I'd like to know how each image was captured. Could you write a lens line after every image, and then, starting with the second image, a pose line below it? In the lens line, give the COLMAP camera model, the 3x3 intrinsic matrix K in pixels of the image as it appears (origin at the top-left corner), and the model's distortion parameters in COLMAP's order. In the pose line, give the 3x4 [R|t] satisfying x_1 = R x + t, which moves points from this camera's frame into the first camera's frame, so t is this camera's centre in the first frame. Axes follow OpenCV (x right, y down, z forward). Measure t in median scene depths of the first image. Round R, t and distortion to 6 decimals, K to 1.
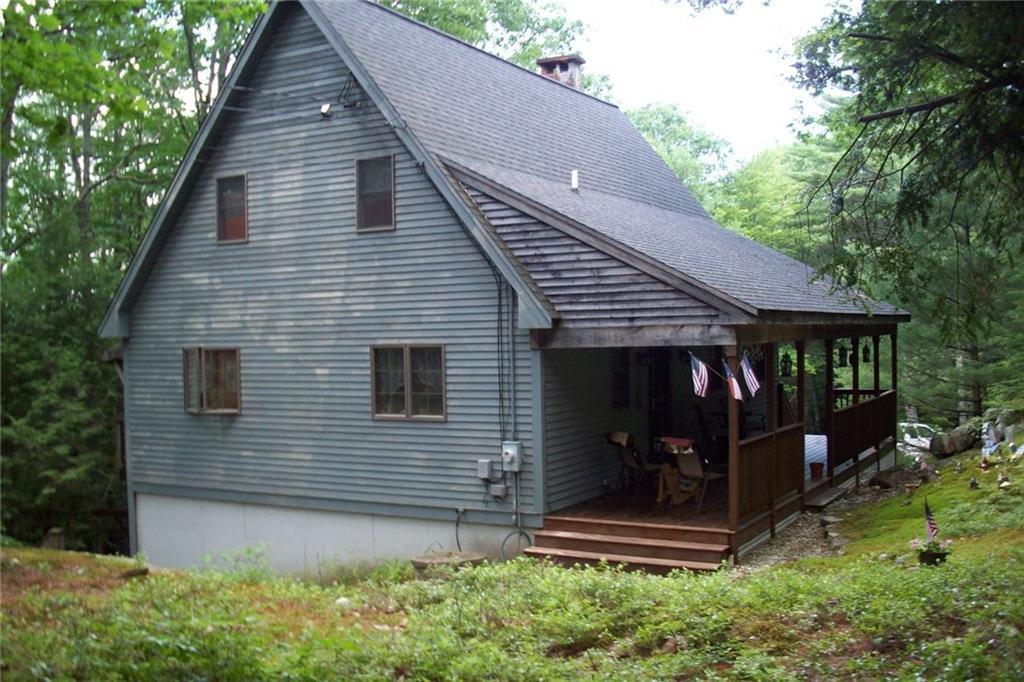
lens RADIAL K [[1050.9, 0, 511.1], [0, 1050.9, 340.3], [0, 0, 1]] dist [-0.004616, 0.000000]
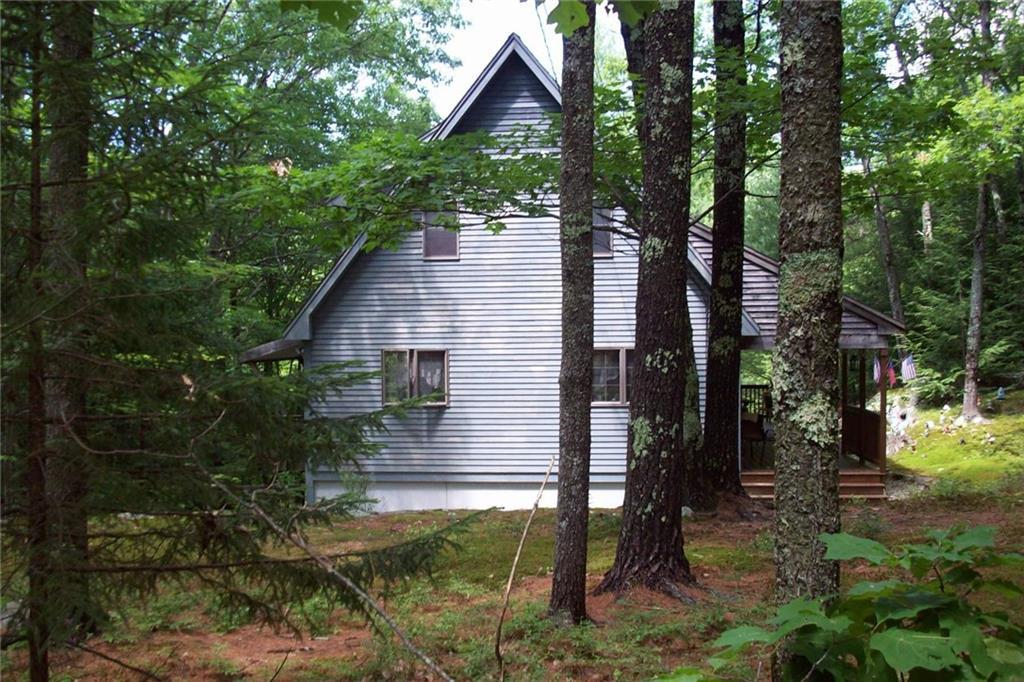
lens RADIAL K [[1050.9, 0, 511.8], [0, 1050.9, 341.0], [0, 0, 1]] dist [-0.004616, 0.000000]
pose [[0.892932, 0.006393, 0.450147, -0.727809], [-0.004426, 0.999976, -0.005422, 0.003787], [-0.450170, 0.002849, 0.892938, -0.076628]]
